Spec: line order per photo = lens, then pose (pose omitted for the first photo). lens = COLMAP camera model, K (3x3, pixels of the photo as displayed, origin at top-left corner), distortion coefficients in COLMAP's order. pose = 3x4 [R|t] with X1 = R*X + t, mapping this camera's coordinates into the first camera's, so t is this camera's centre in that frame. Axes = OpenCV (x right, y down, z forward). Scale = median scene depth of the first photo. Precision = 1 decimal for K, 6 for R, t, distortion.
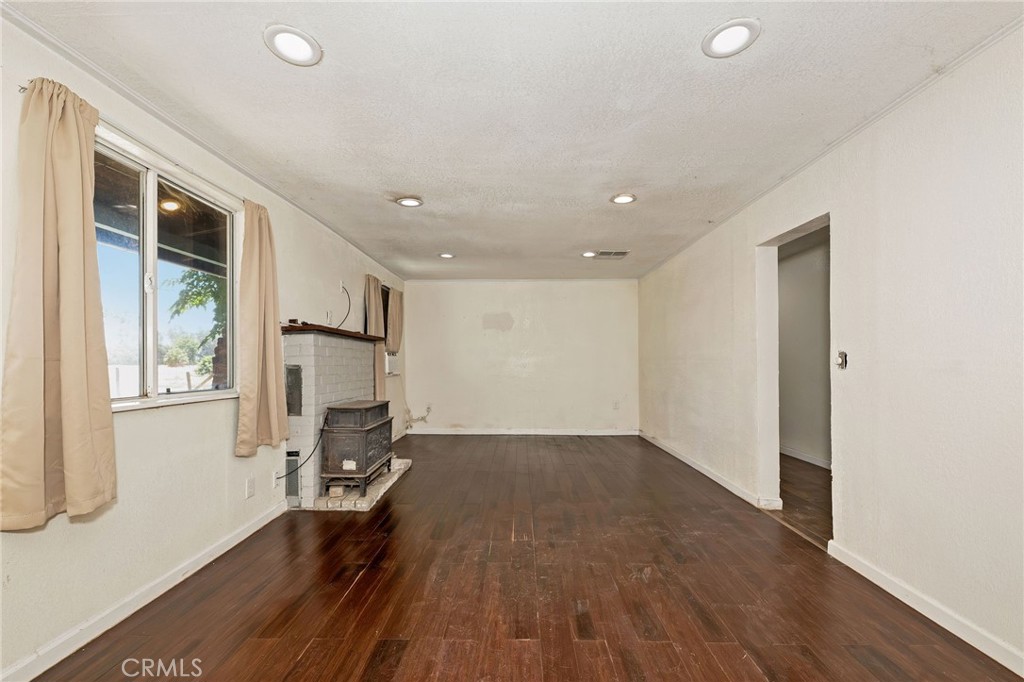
lens RADIAL K [[416.9, 0, 501.5], [0, 416.9, 361.4], [0, 0, 1]] dist [0.001921, 0.000523]
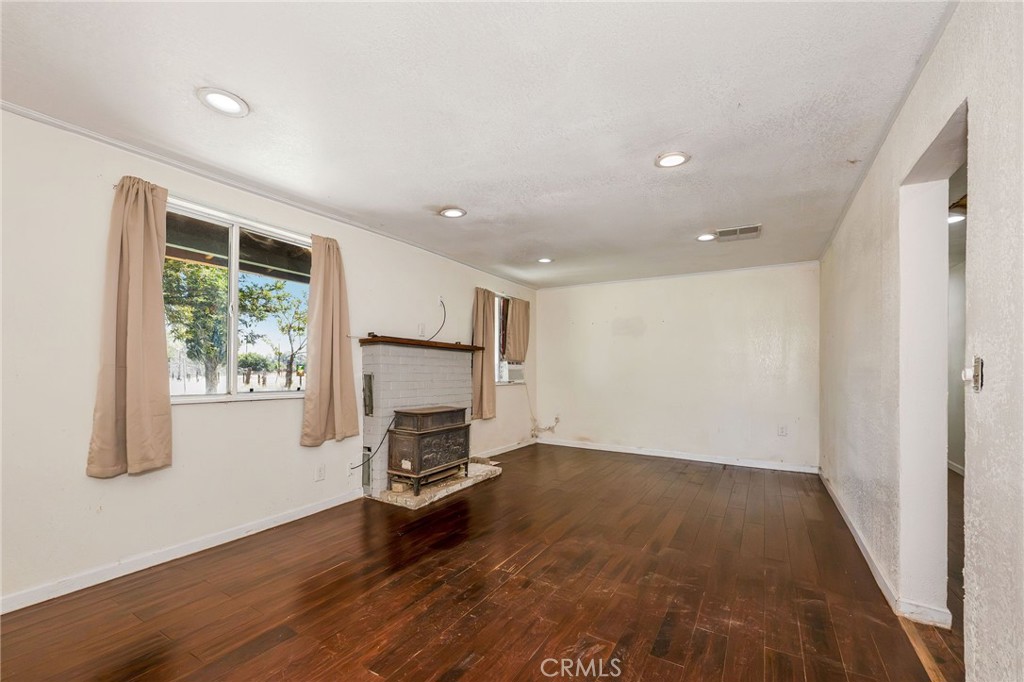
lens RADIAL K [[416.9, 0, 504.3], [0, 416.9, 371.0], [0, 0, 1]] dist [0.001921, 0.000523]
pose [[0.871271, 0.009194, -0.490716, 0.391983], [-0.009048, 0.999956, 0.002669, -0.000990], [0.490719, 0.002115, 0.871315, 0.177954]]
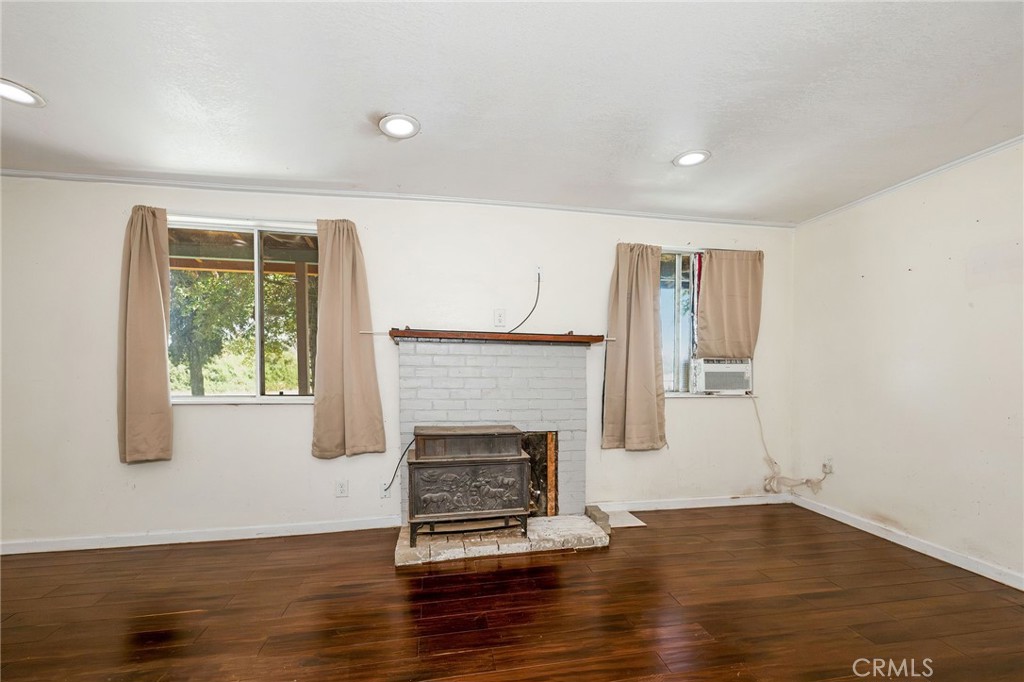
lens RADIAL K [[416.9, 0, 507.2], [0, 416.9, 383.5], [0, 0, 1]] dist [0.001921, 0.000523]
pose [[0.223465, 0.035768, -0.974055, 0.461393], [-0.005762, 0.999358, 0.035375, -0.008260], [0.974695, -0.002292, 0.223528, 1.015422]]
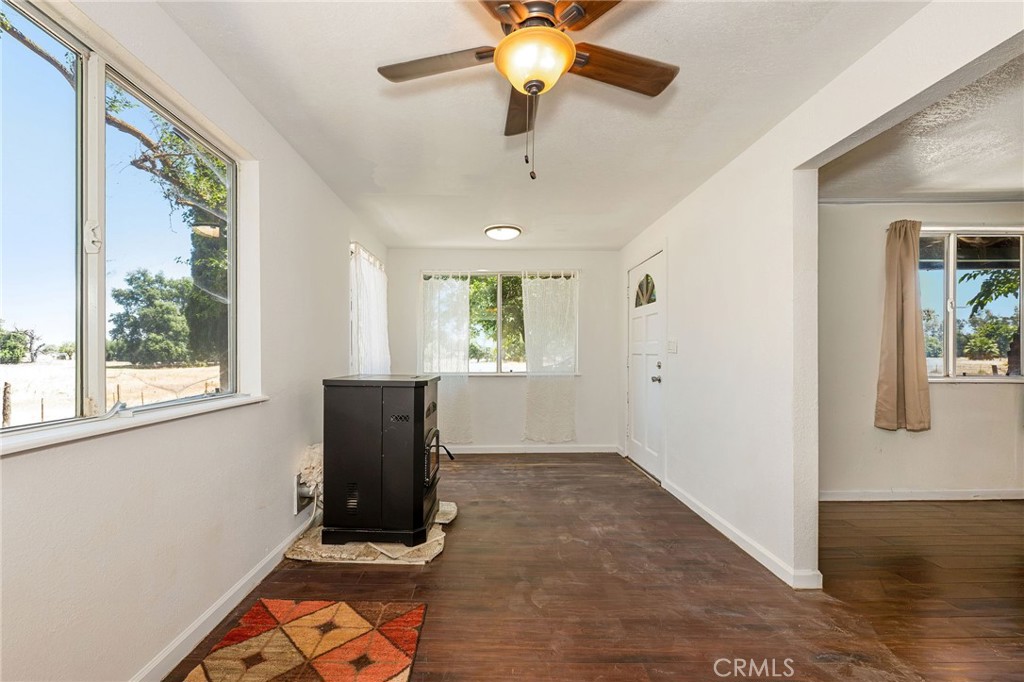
lens RADIAL K [[396.2, 0, 519.9], [0, 396.2, 356.2], [0, 0, 1]] dist [-0.000362, 0.000001]
pose [[0.048221, 0.006078, -0.998818, 0.397920], [0.001307, 0.999980, 0.006148, -0.003737], [0.998836, -0.001602, 0.048212, -0.484410]]
